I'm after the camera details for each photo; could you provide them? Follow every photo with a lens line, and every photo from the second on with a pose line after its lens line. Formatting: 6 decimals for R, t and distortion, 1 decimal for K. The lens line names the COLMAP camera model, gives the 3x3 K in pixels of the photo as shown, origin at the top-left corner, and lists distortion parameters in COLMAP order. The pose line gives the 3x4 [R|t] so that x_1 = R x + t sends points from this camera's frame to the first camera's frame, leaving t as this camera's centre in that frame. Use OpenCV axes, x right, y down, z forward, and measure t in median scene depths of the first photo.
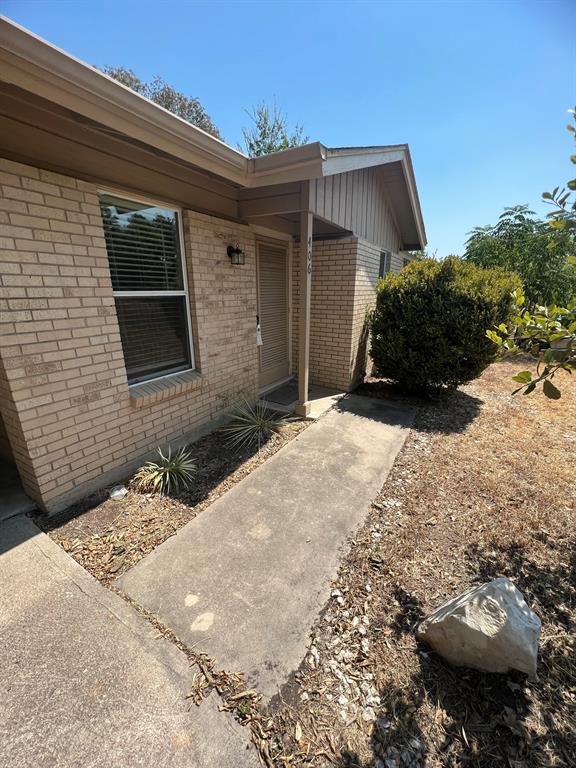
lens RADIAL K [[309.9, 0, 288.7], [0, 309.9, 383.0], [0, 0, 1]] dist [-0.001425, 0.000557]
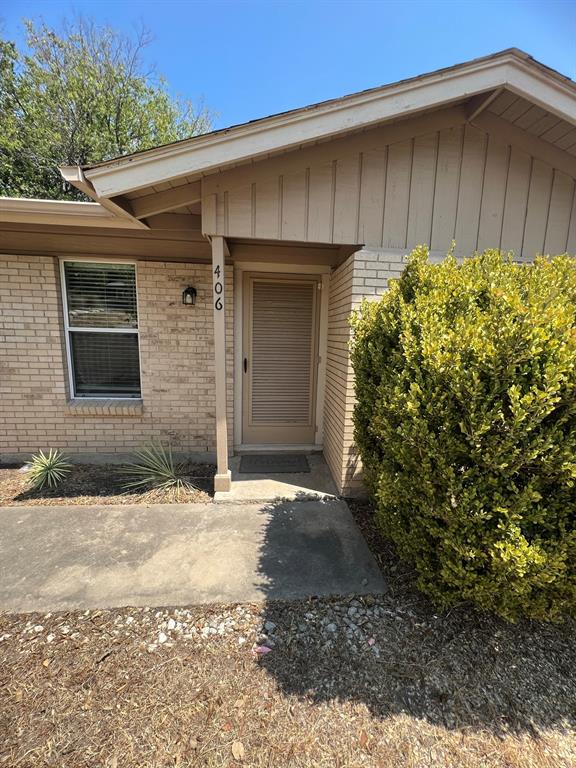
lens RADIAL K [[308.4, 0, 291.6], [0, 308.4, 382.6], [0, 0, 1]] dist [-0.000074, 0.001337]
pose [[0.577499, 0.136027, -0.804979, 0.887145], [-0.263076, 0.964431, -0.025761, -0.216608], [0.772843, 0.226648, 0.592743, 0.768817]]
